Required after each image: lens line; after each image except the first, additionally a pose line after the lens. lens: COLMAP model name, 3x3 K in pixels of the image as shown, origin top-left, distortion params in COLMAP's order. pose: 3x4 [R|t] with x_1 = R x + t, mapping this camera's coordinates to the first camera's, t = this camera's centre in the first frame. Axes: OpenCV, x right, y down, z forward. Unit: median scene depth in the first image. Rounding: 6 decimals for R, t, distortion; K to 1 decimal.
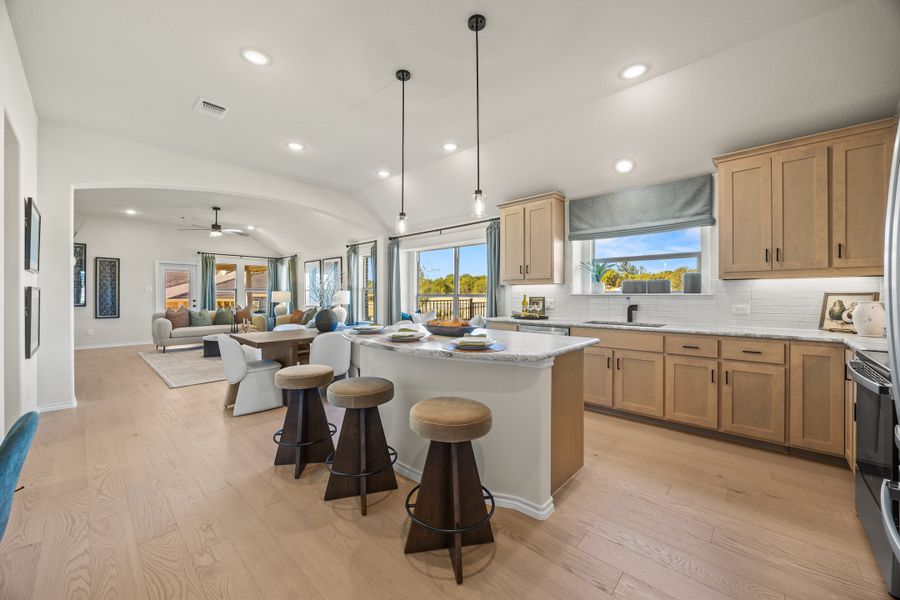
lens RADIAL K [[341.6, 0, 446.9], [0, 341.6, 294.2], [0, 0, 1]] dist [0.003413, 0.000142]
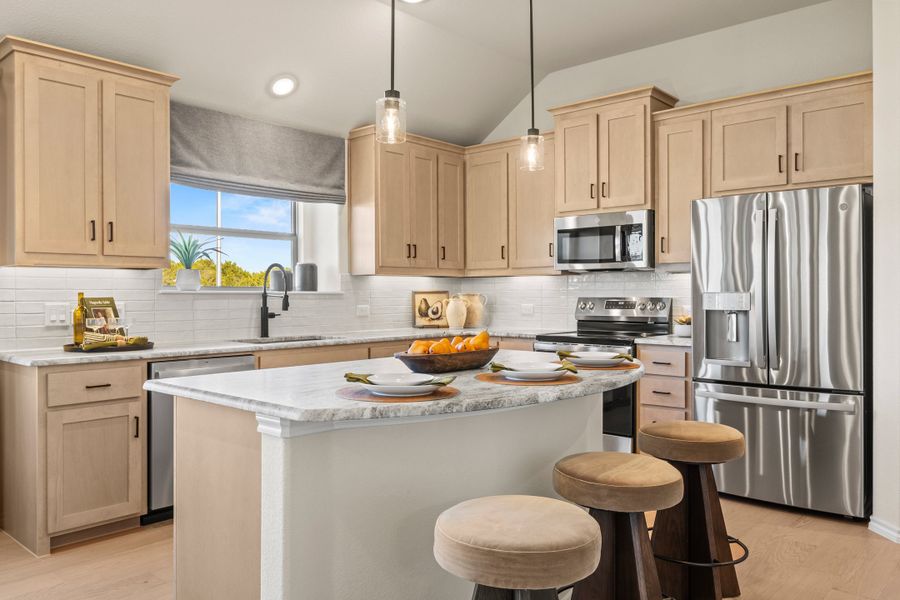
lens RADIAL K [[690.7, 0, 433.0], [0, 690.7, 277.0], [0, 0, 1]] dist [0.007587, -0.001097]
pose [[-0.014288, 0.028173, 0.999501, -0.375216], [0.001391, 0.999603, -0.028156, 0.004315], [-0.999897, 0.000988, -0.014321, 0.379838]]
